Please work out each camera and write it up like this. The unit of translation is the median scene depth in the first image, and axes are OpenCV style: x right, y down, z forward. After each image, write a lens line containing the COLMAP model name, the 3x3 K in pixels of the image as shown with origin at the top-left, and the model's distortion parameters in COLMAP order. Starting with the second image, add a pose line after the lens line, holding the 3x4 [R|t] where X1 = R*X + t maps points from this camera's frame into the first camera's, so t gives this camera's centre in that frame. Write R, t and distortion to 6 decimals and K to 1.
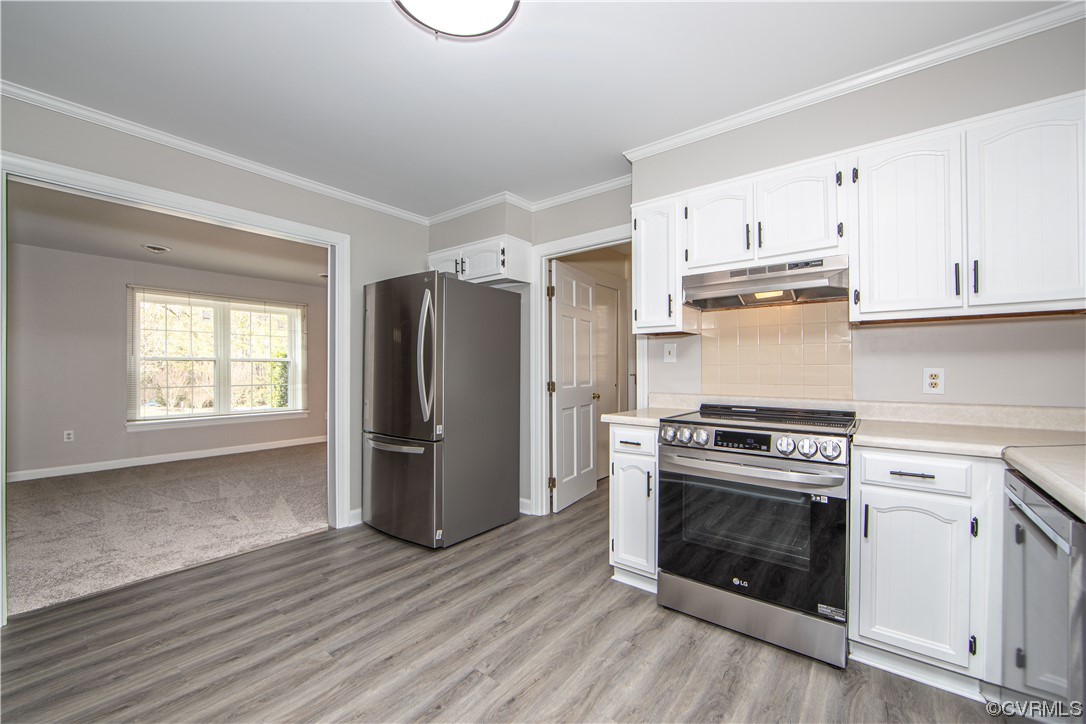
lens RADIAL K [[438.4, 0, 535.3], [0, 438.4, 365.0], [0, 0, 1]] dist [-0.010315, 0.000093]
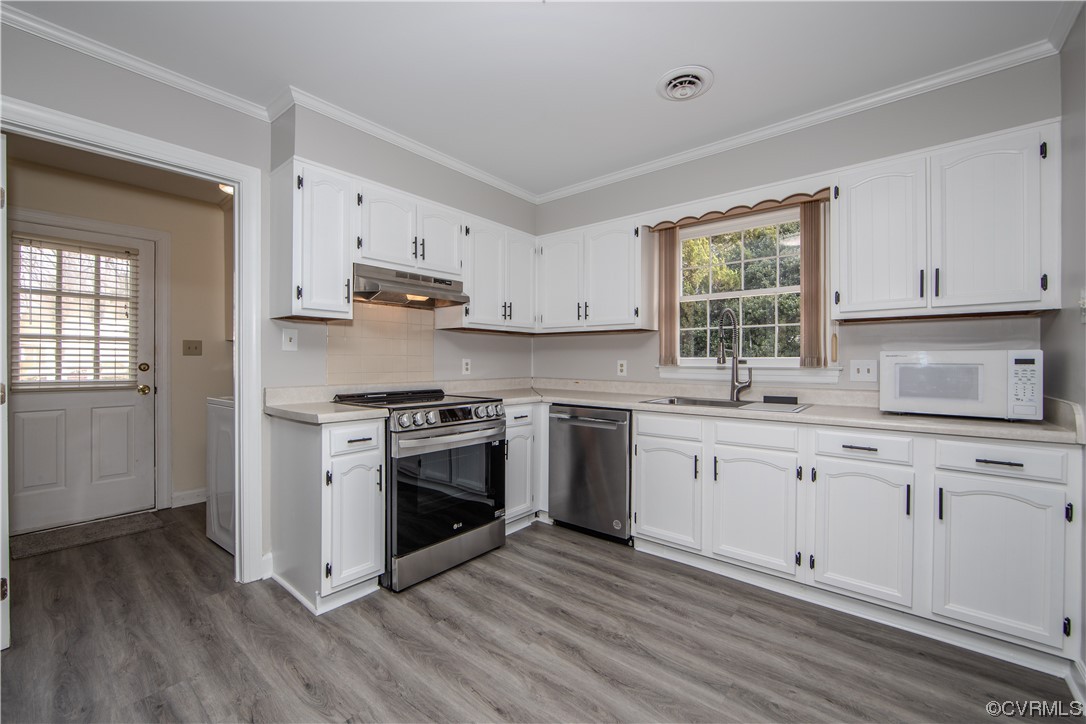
lens RADIAL K [[438.4, 0, 542.1], [0, 438.4, 361.8], [0, 0, 1]] dist [-0.010315, 0.000093]
pose [[0.022995, 0.001794, 0.999734, -0.754749], [-0.004824, 0.999987, -0.001684, 0.018966], [-0.999724, -0.004784, 0.023003, 0.681945]]
